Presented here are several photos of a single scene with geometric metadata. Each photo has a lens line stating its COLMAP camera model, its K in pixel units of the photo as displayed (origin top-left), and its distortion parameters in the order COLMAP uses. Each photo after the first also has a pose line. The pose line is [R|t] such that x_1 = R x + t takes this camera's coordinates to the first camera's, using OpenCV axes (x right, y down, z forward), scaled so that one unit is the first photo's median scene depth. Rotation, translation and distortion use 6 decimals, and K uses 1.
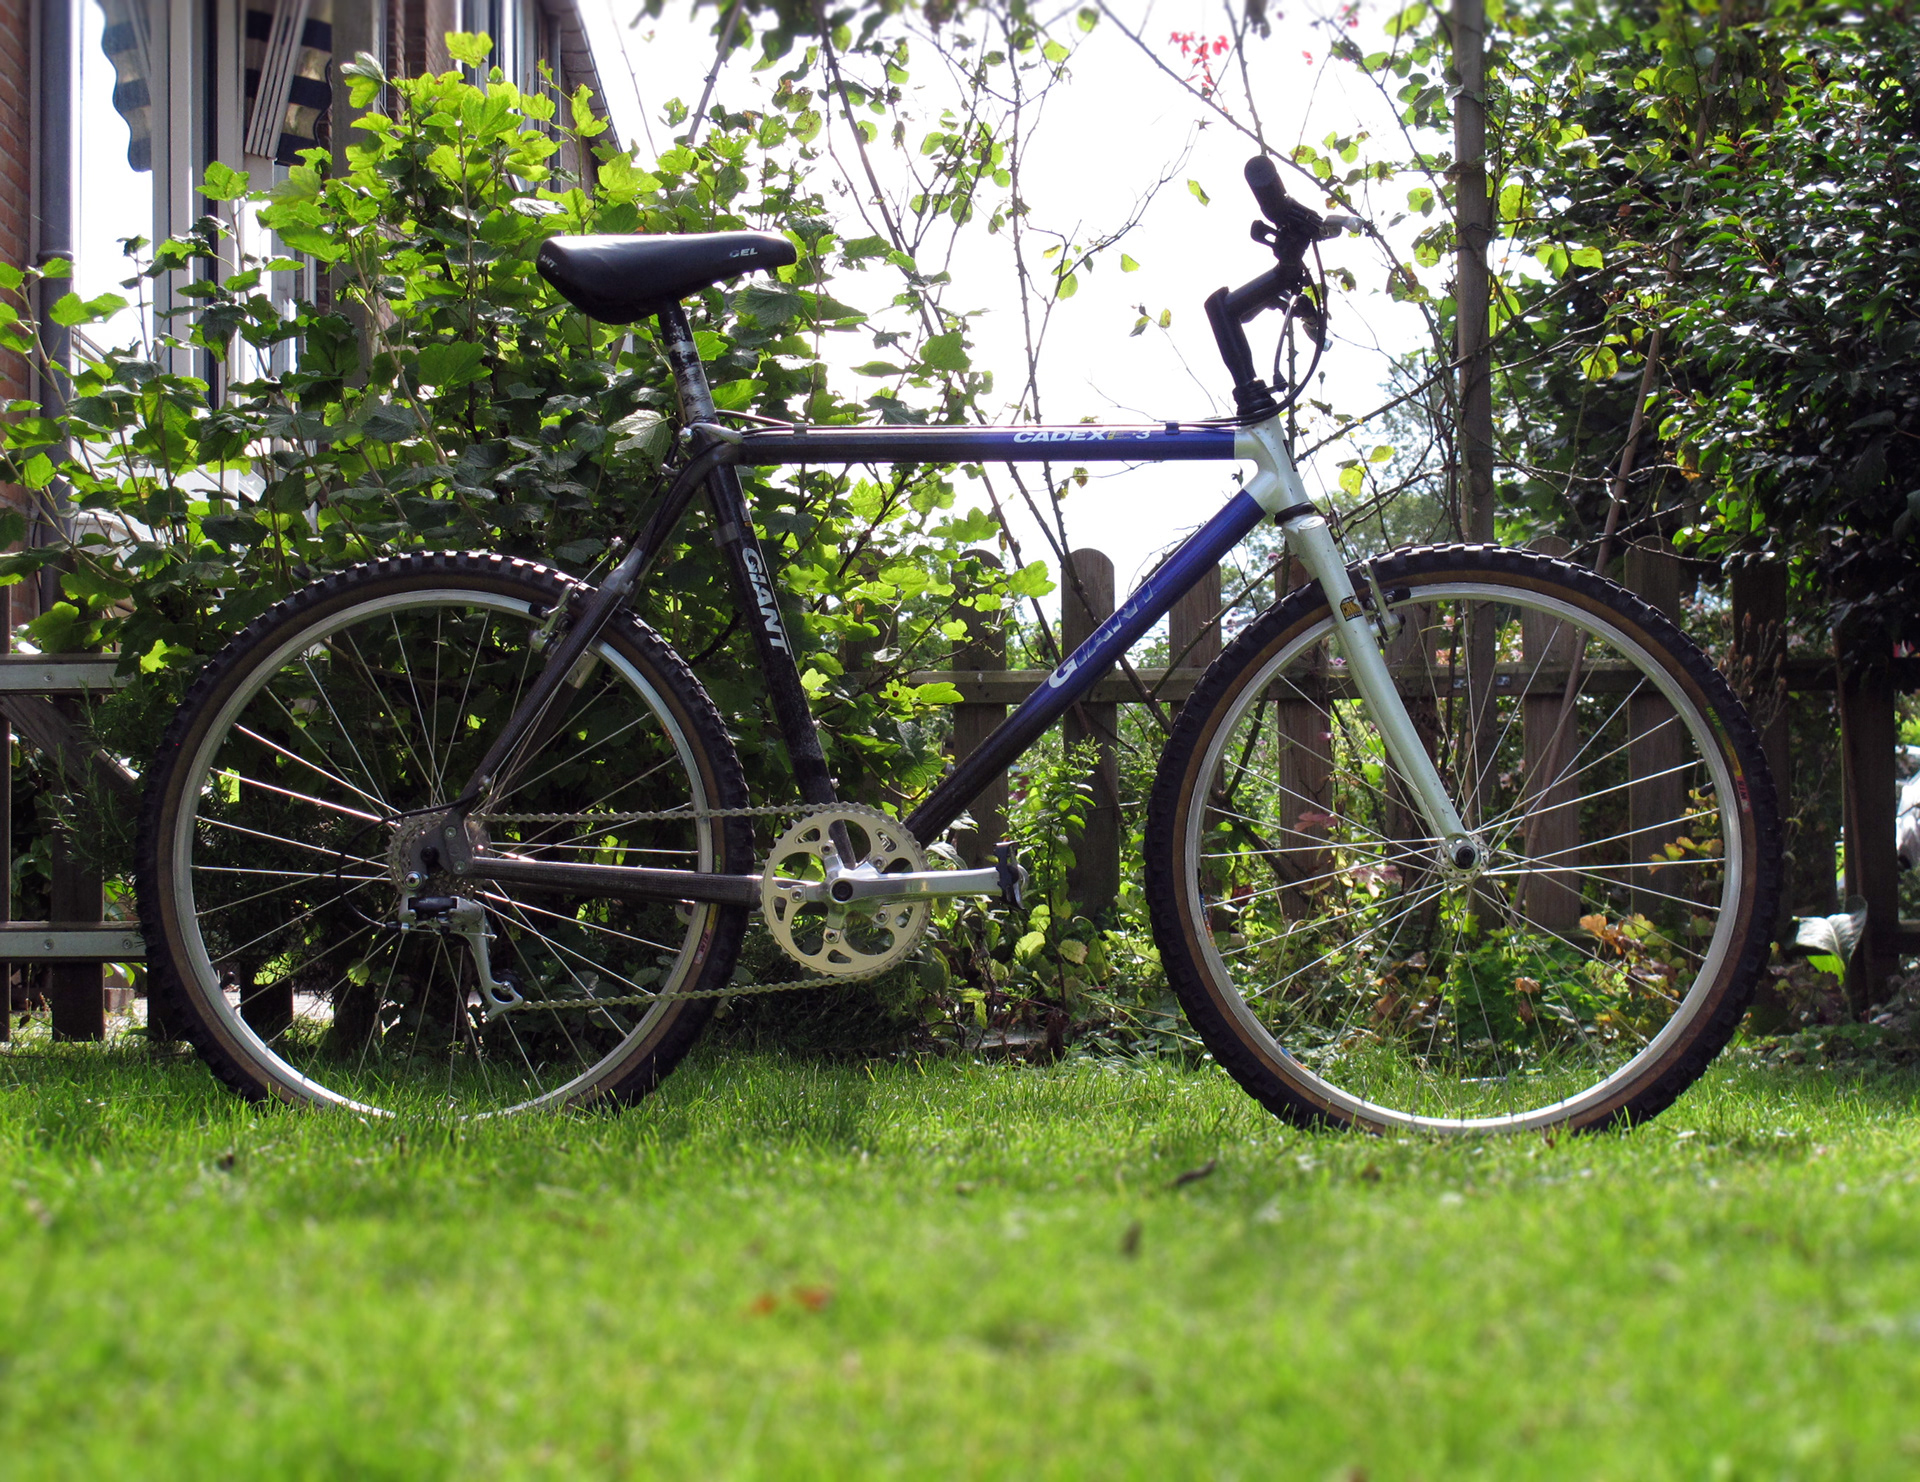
lens RADIAL K [[4202.3, 0, 959.8], [0, 4202.3, 741.0], [0, 0, 1]] dist [-0.082420, 0.000000]
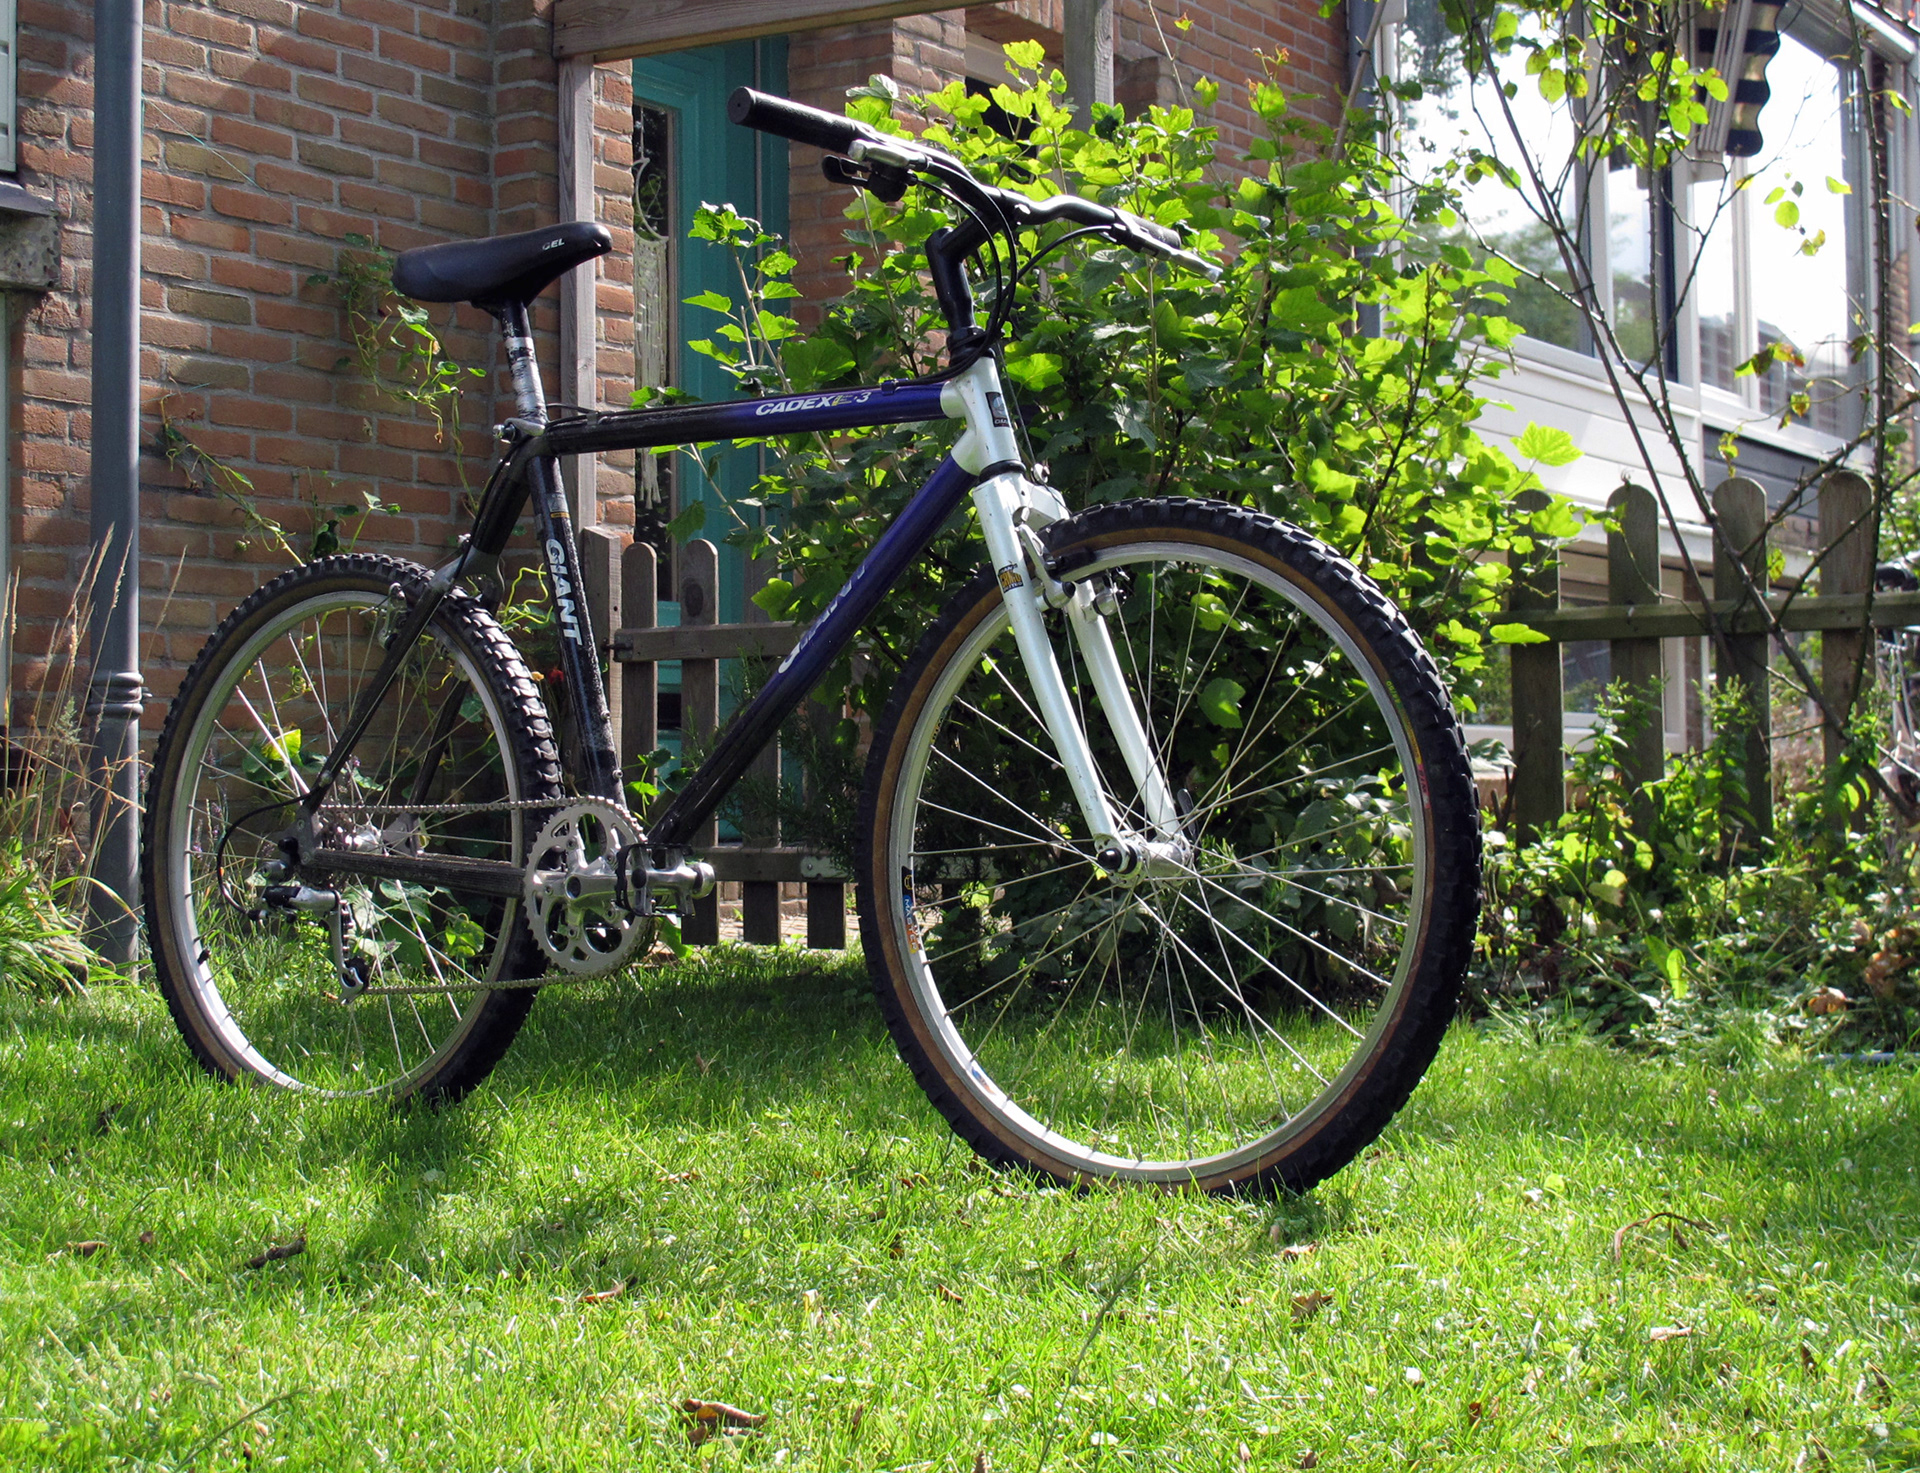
lens RADIAL K [[3126.8, 0, 962.9], [0, 3126.8, 736.2], [0, 0, 1]] dist [0.022272, 0.000000]
pose [[0.833789, -0.010951, -0.551974, 0.441845], [0.031011, 0.999154, 0.027021, -0.016173], [0.551211, -0.039647, 0.833423, 0.433254]]
